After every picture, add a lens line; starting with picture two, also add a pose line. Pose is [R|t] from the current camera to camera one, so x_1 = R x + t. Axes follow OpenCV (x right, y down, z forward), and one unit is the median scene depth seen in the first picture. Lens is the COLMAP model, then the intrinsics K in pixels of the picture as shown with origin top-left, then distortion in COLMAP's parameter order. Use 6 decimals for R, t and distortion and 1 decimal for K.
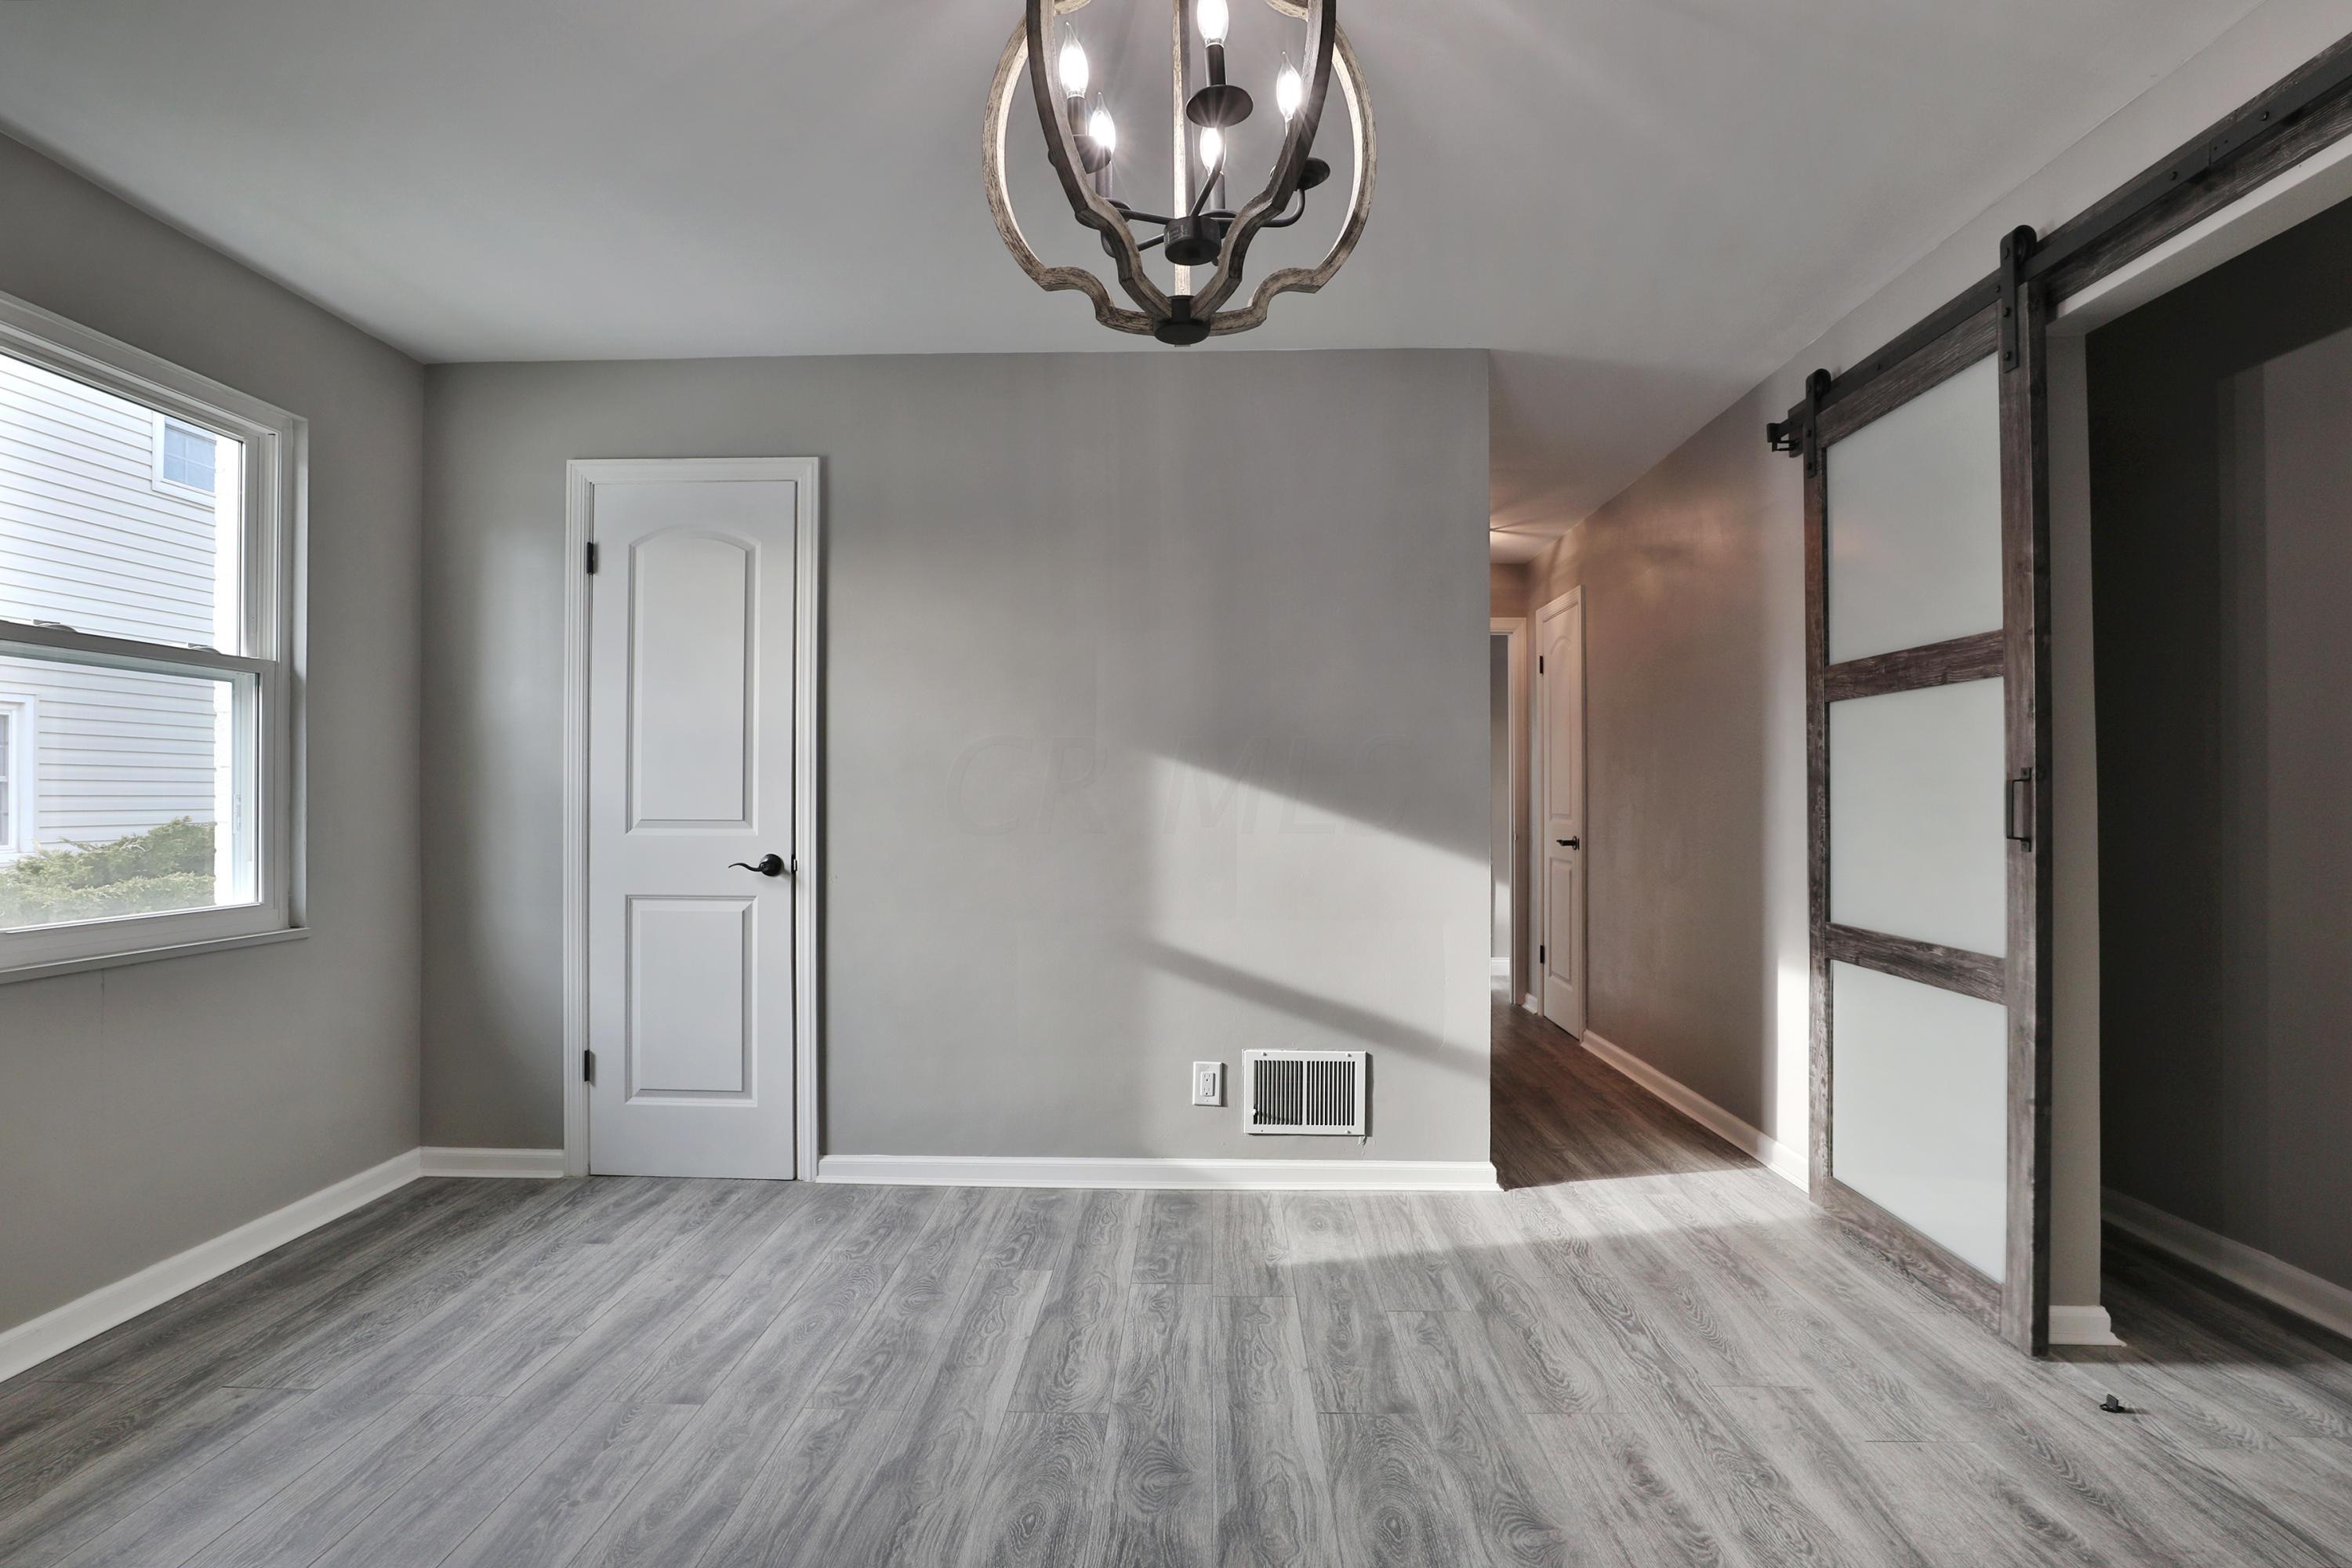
lens RADIAL K [[1143.6, 0, 1169.6], [0, 1143.6, 792.5], [0, 0, 1]] dist [-0.036429, 0.007191]
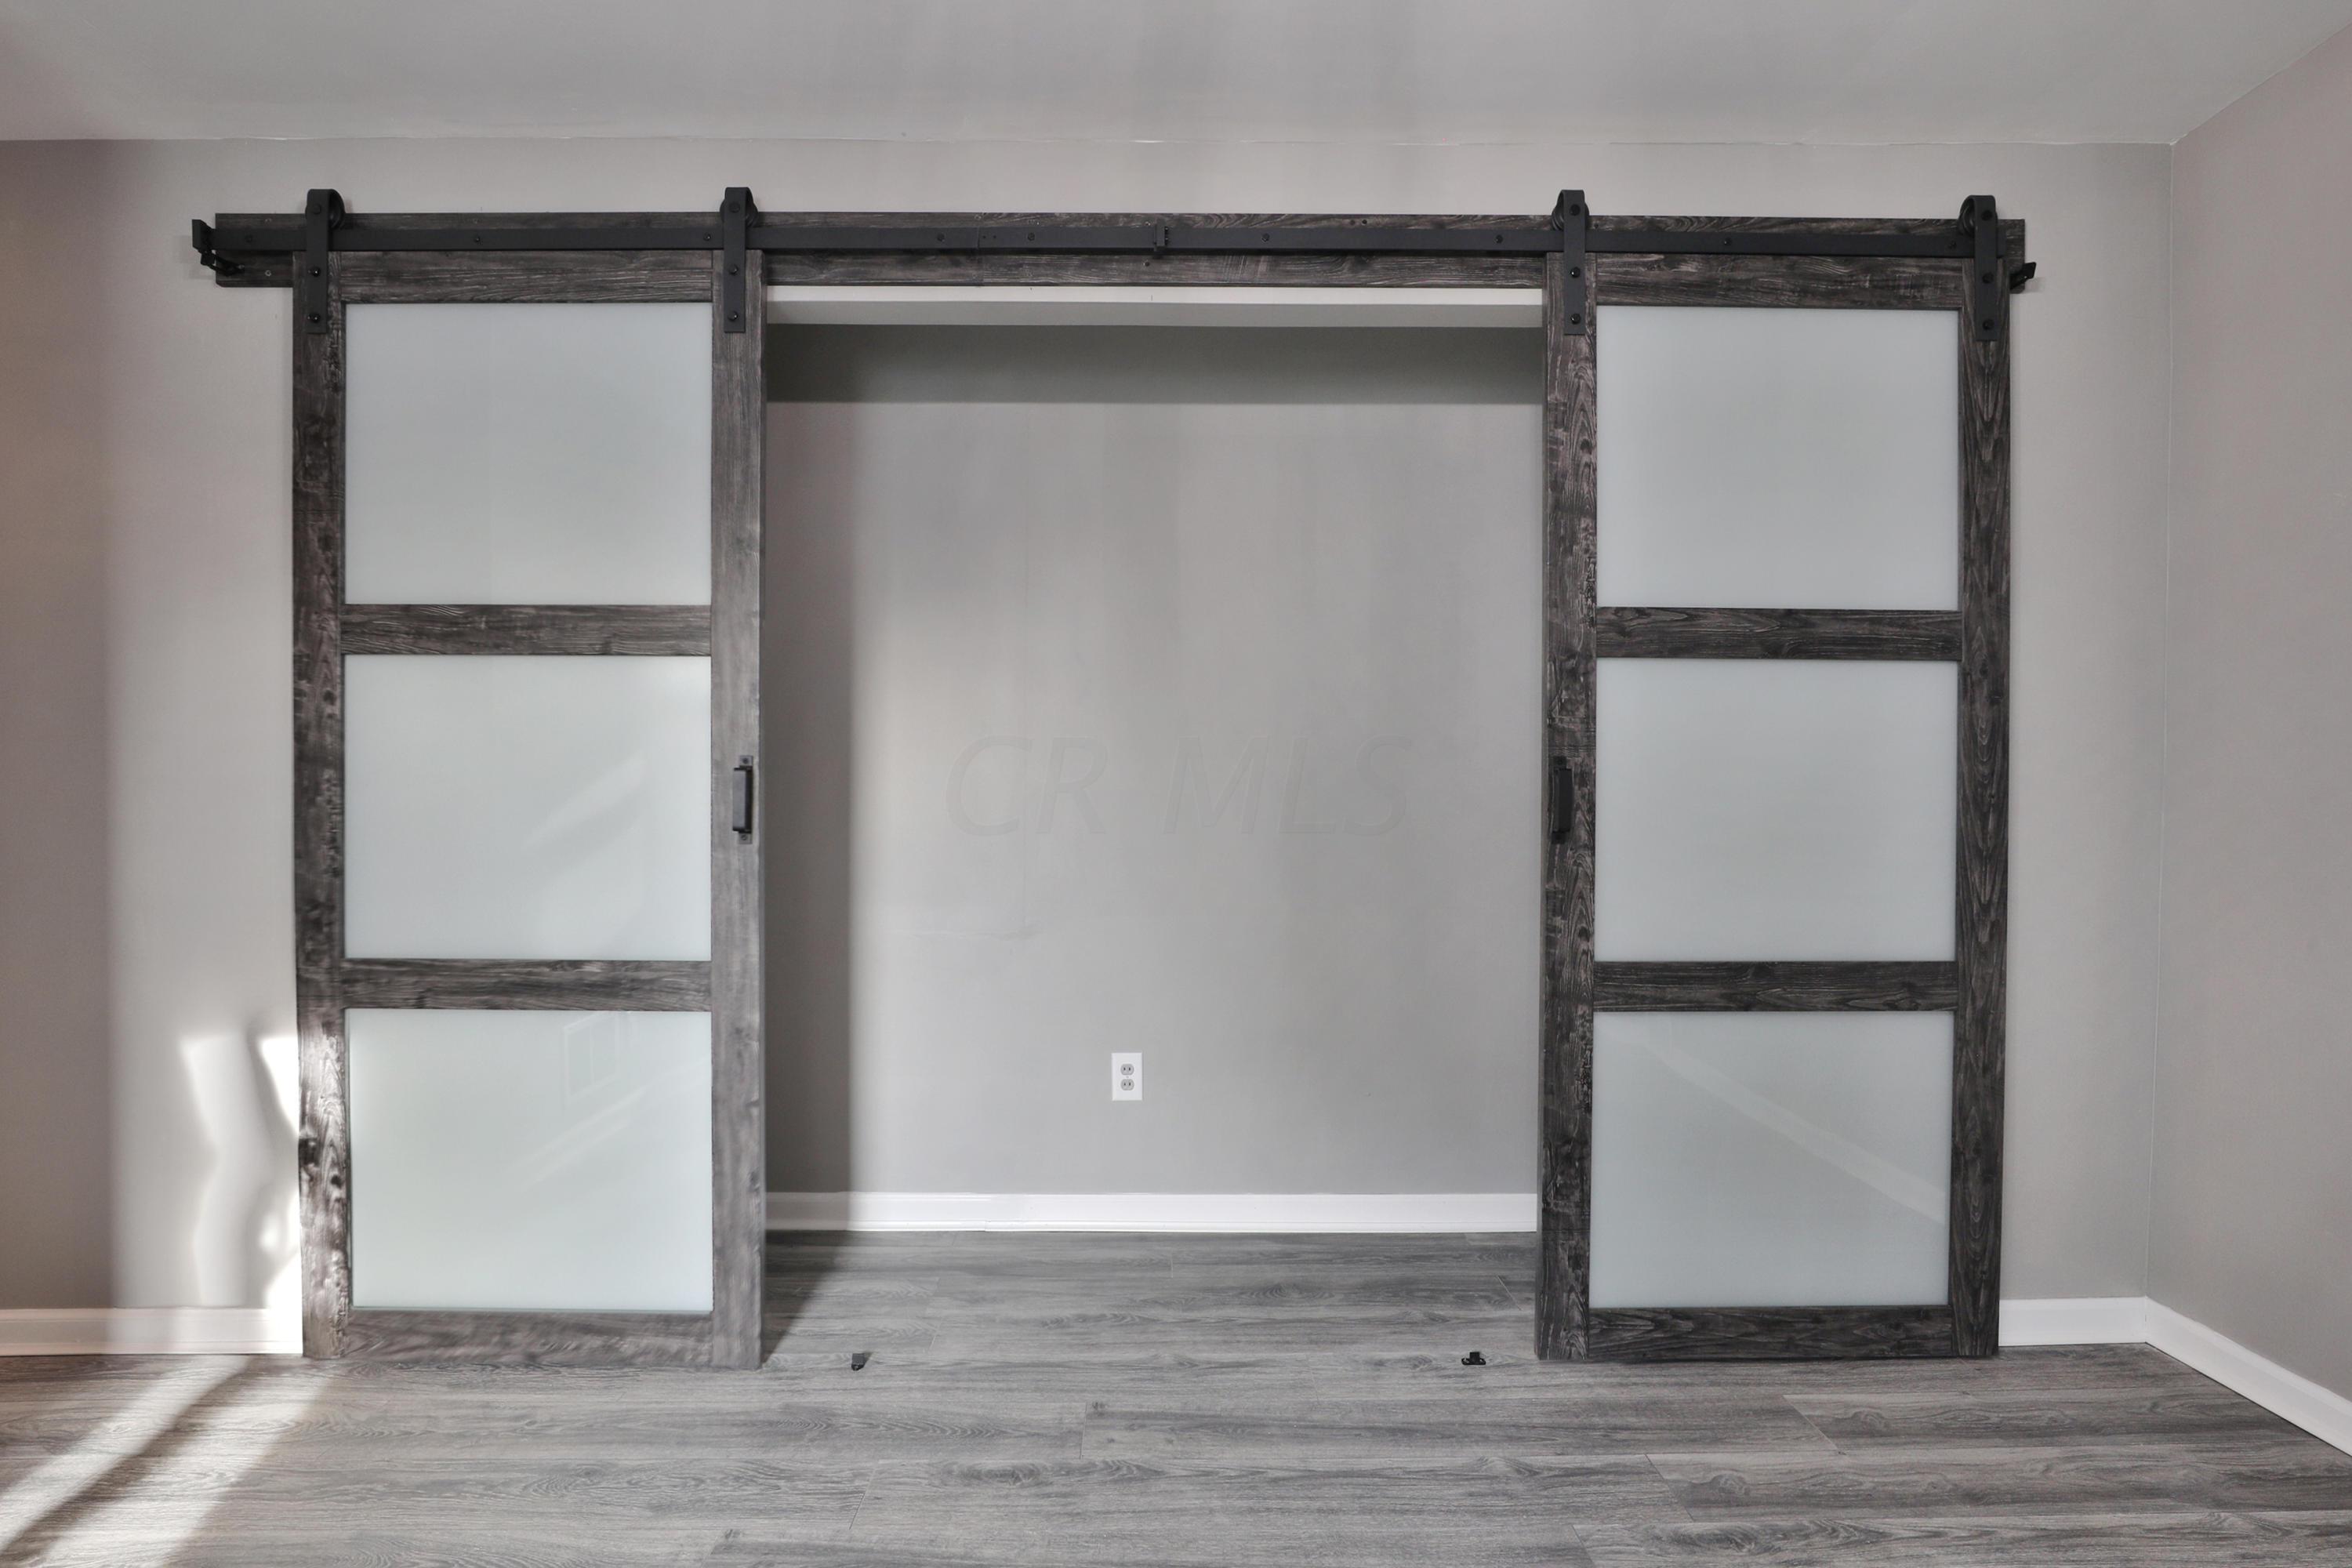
lens RADIAL K [[1143.6, 0, 1172.1], [0, 1143.6, 801.4], [0, 0, 1]] dist [-0.036429, 0.007191]
pose [[-0.052045, -0.002114, 0.998643, -0.208313], [-0.006138, 0.999980, 0.001797, 0.012032], [-0.998626, -0.006036, -0.052057, 0.653112]]
